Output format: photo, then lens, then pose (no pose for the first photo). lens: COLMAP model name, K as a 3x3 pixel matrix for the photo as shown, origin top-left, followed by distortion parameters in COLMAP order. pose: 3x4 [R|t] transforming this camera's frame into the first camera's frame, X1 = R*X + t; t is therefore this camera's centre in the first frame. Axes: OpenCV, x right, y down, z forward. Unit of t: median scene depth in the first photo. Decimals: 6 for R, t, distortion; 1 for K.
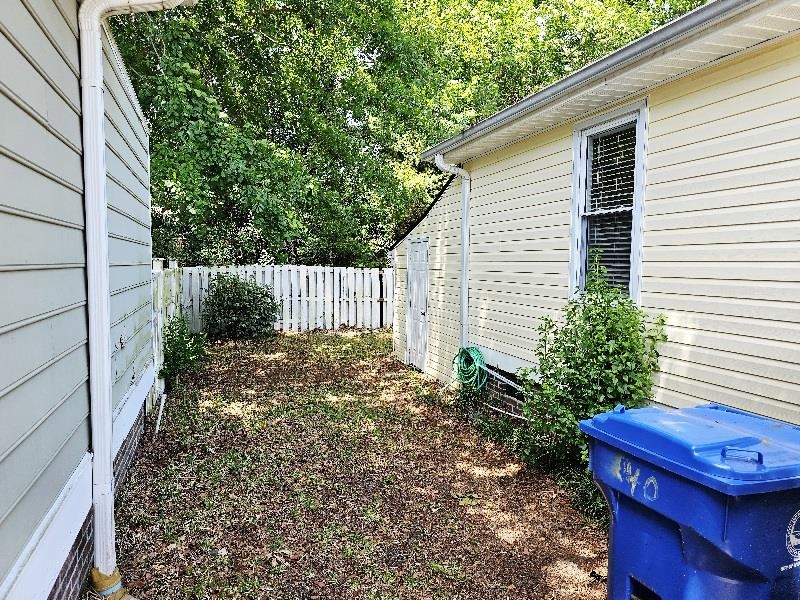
lens RADIAL K [[534.7, 0, 401.2], [0, 534.7, 303.1], [0, 0, 1]] dist [0.021128, -0.010053]
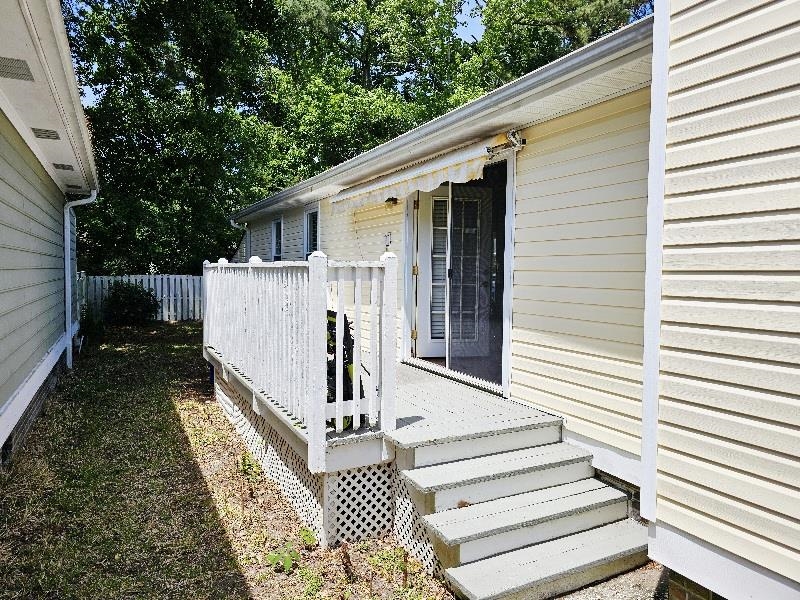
lens RADIAL K [[534.7, 0, 398.7], [0, 534.7, 295.7], [0, 0, 1]] dist [0.021128, -0.010053]
pose [[0.989988, 0.007785, 0.140940, 0.205656], [-0.003779, 0.999582, -0.028668, 0.025015], [-0.141104, 0.027849, 0.989603, -0.532014]]
